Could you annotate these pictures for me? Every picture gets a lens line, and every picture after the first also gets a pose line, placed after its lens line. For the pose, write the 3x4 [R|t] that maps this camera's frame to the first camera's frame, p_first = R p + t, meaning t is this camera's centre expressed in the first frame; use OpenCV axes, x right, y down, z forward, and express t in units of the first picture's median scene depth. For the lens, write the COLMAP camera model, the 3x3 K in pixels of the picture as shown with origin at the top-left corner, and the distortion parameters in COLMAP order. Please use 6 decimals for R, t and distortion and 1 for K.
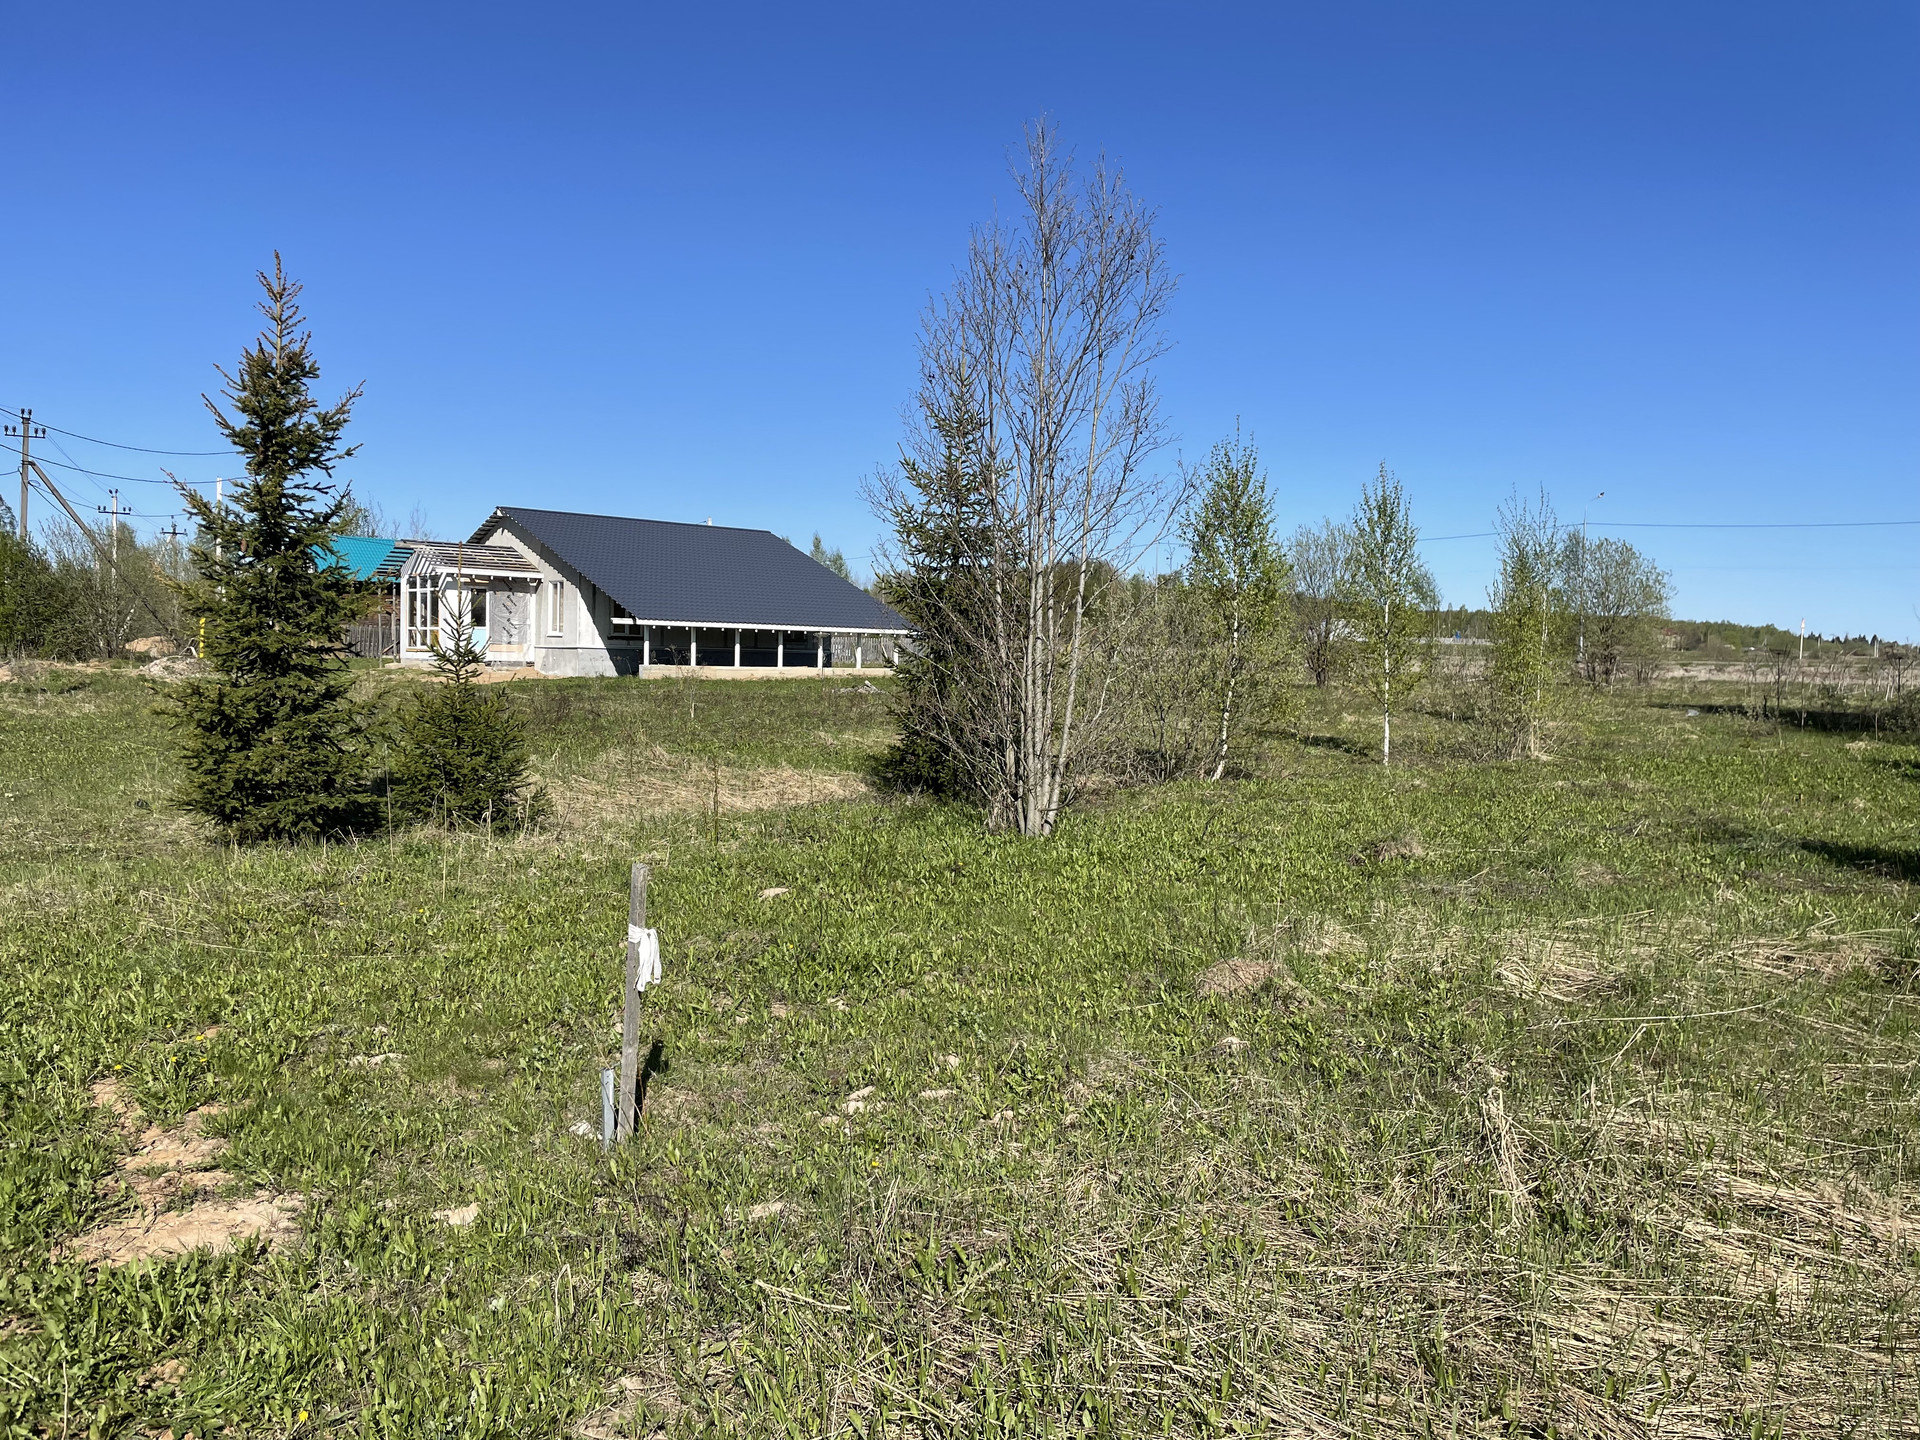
lens RADIAL K [[1424.5, 0, 961.6], [0, 1424.5, 724.3], [0, 0, 1]] dist [0.051983, -0.079789]
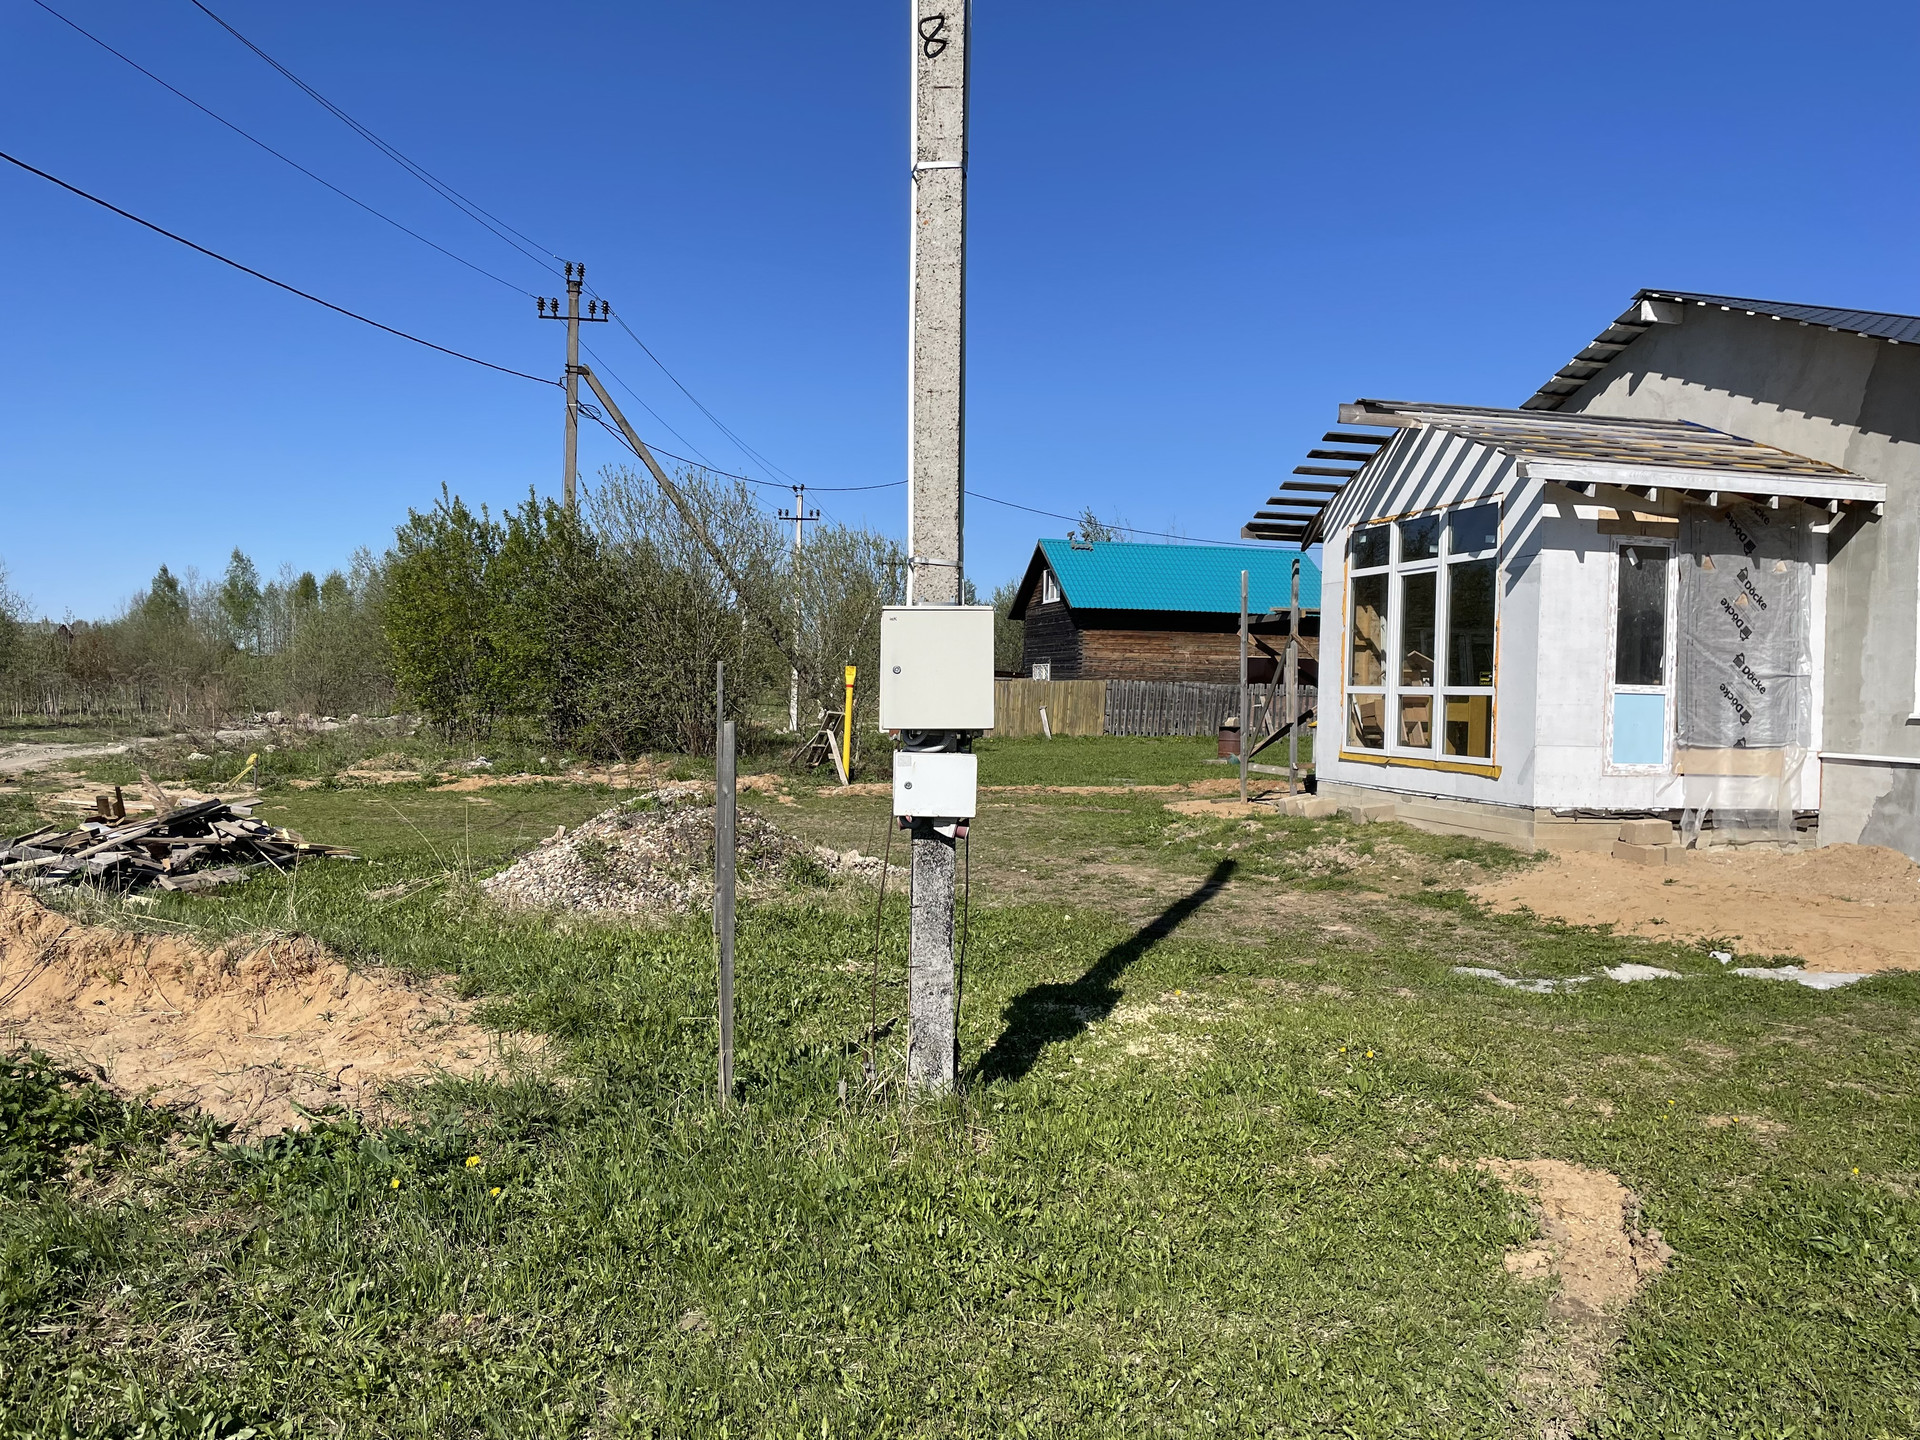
lens RADIAL K [[1424.5, 0, 959.9], [0, 1424.5, 723.6], [0, 0, 1]] dist [0.051983, -0.079789]
pose [[0.883615, 0.012573, -0.468045, -0.313099], [-0.030838, 0.999032, -0.031381, -0.046585], [0.467198, 0.042162, 0.883147, 0.674402]]
